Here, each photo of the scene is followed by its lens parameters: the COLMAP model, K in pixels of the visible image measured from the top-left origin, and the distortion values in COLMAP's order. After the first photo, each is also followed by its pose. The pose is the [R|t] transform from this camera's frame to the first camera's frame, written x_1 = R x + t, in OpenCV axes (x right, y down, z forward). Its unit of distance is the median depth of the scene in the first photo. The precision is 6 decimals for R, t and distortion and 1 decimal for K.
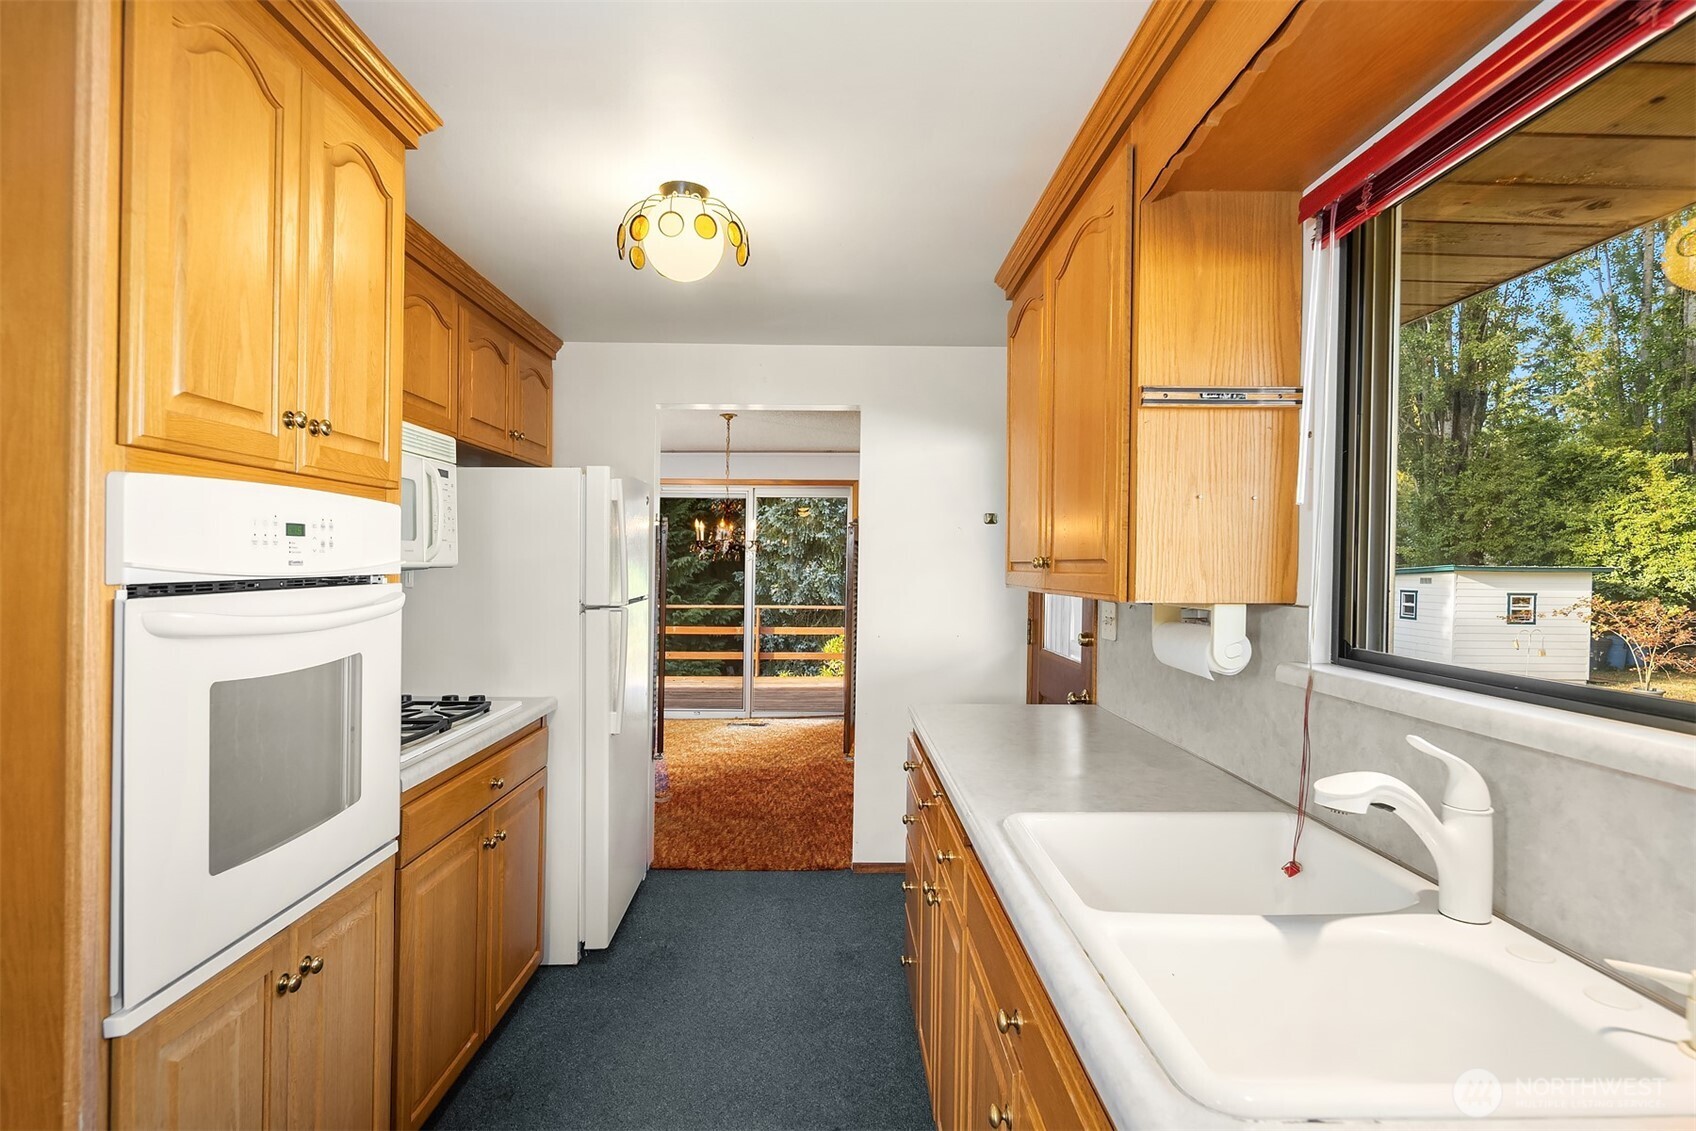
lens RADIAL K [[833.8, 0, 844.2], [0, 833.8, 580.6], [0, 0, 1]] dist [0.000504, -0.000957]
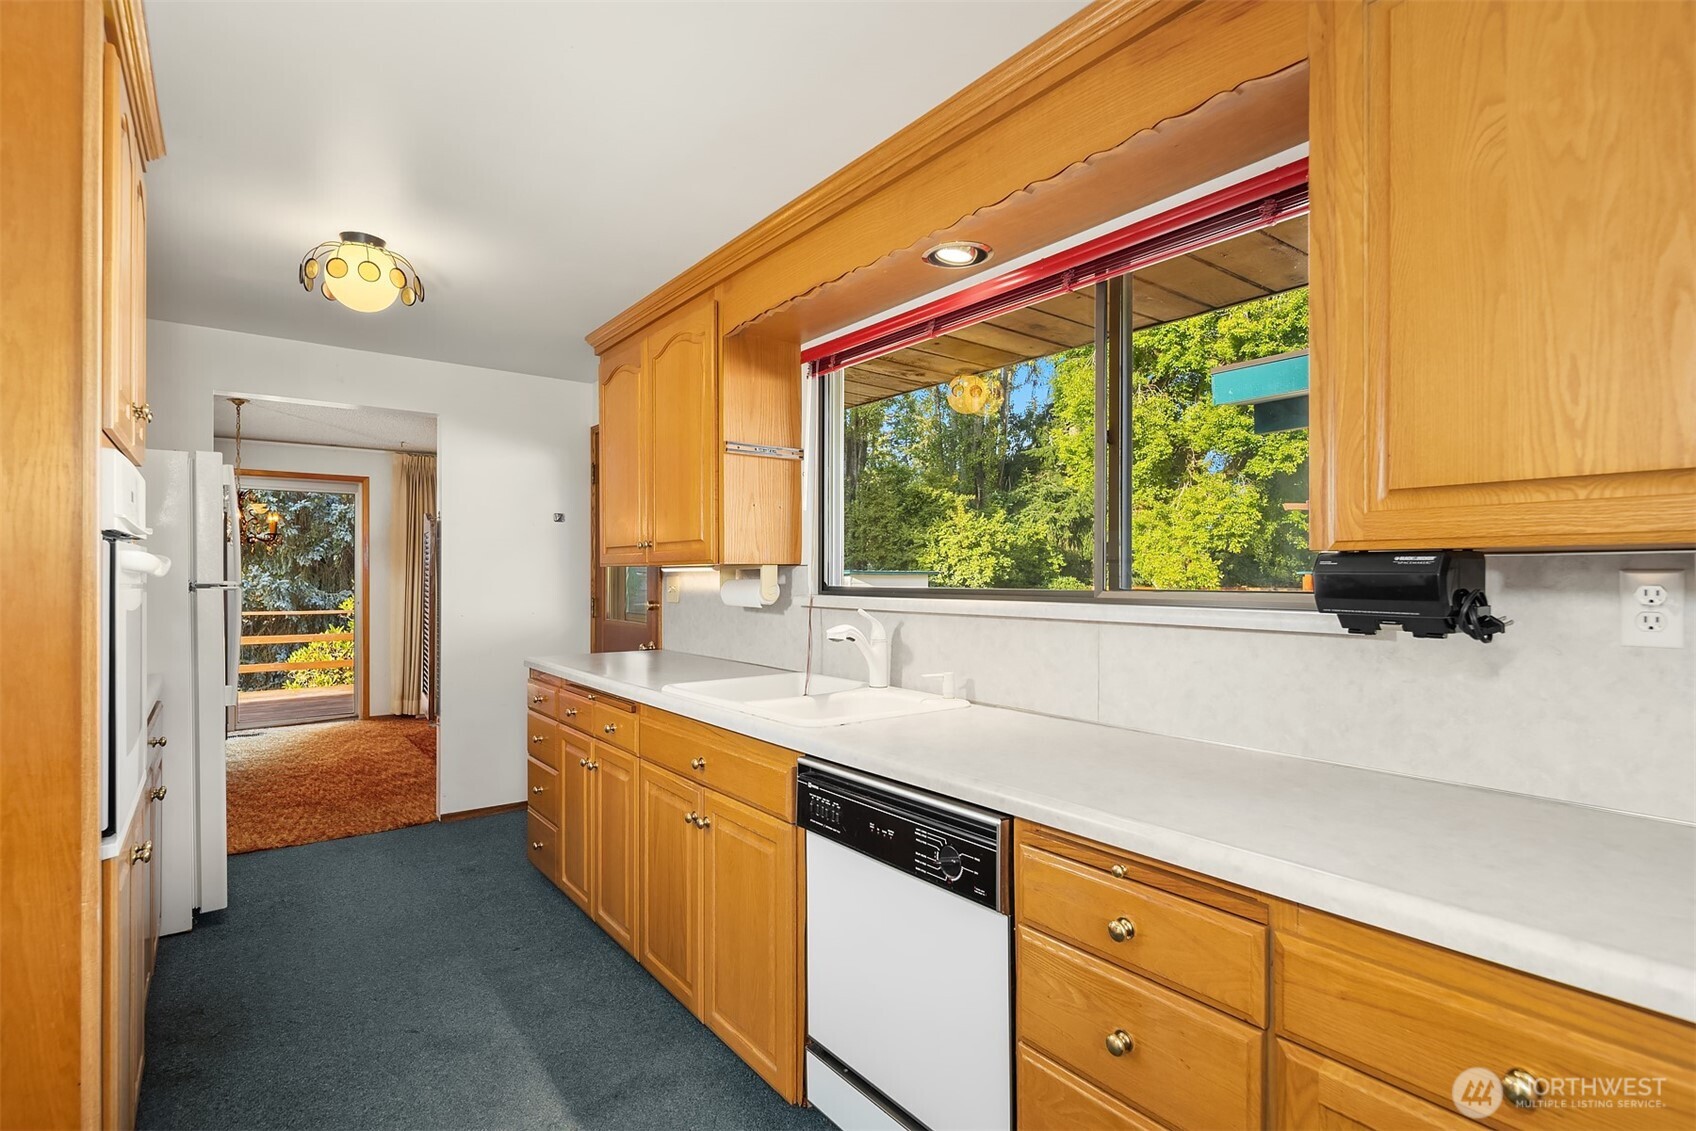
lens RADIAL K [[833.8, 0, 844.2], [0, 833.8, 580.6], [0, 0, 1]] dist [0.000504, -0.000957]
pose [[0.808573, -0.005908, 0.588367, -0.192452], [0.013777, 0.999866, -0.008892, 0.032679], [-0.588235, 0.015296, 0.808545, -0.228117]]
